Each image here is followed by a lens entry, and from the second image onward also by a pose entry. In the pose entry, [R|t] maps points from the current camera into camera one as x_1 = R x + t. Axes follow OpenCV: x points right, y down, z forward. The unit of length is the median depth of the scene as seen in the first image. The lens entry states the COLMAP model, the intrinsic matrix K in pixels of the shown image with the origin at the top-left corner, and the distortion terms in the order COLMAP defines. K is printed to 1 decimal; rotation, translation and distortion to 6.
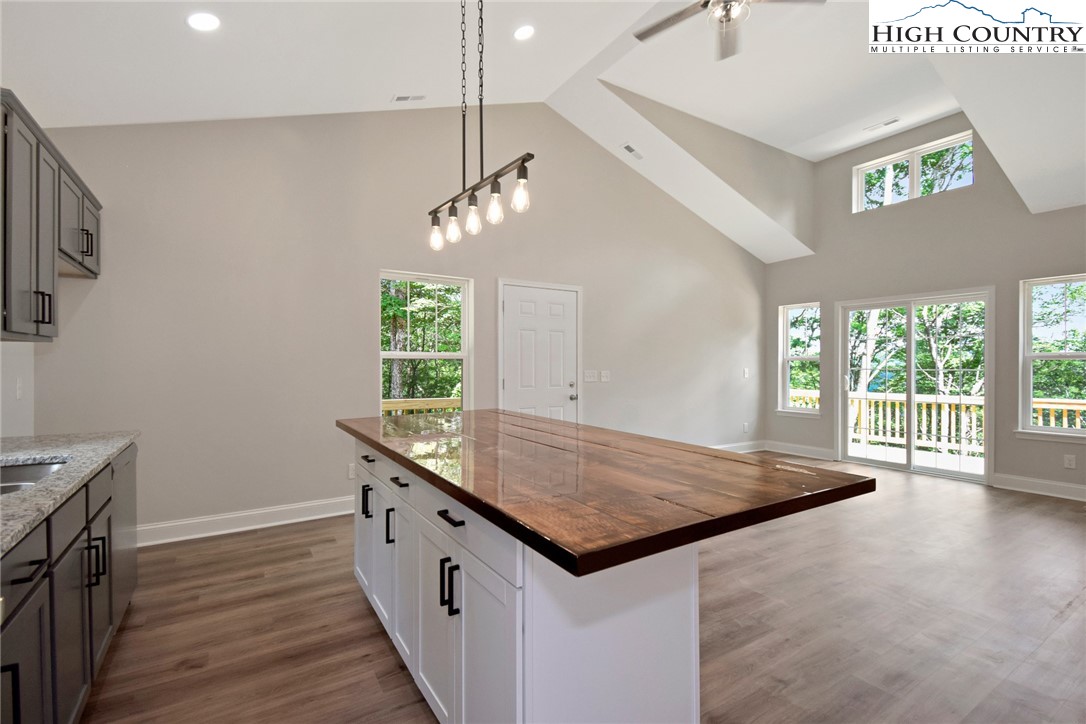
lens RADIAL K [[491.3, 0, 546.5], [0, 491.3, 363.6], [0, 0, 1]] dist [0.000914, -0.000611]
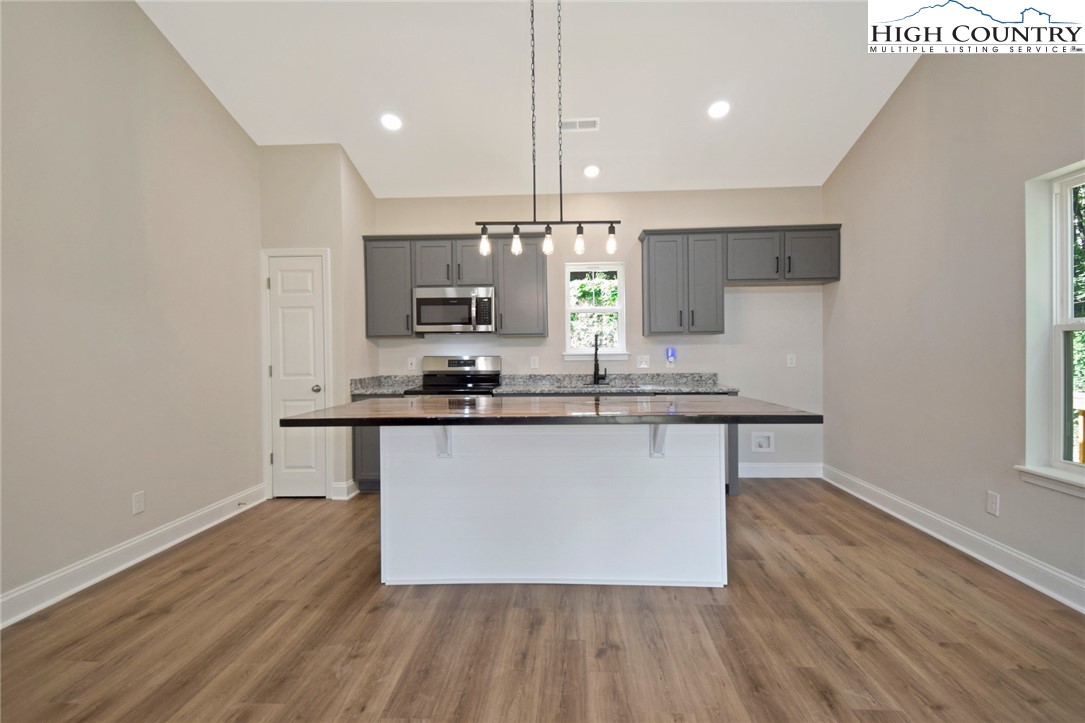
lens RADIAL K [[490.9, 0, 546.0], [0, 490.9, 363.1], [0, 0, 1]] dist [0.000914, -0.000611]
pose [[-0.569682, 0.021824, -0.821575, 0.648717], [0.002844, 0.999694, 0.024584, 0.012584], [0.821860, 0.011668, -0.569570, 1.147065]]
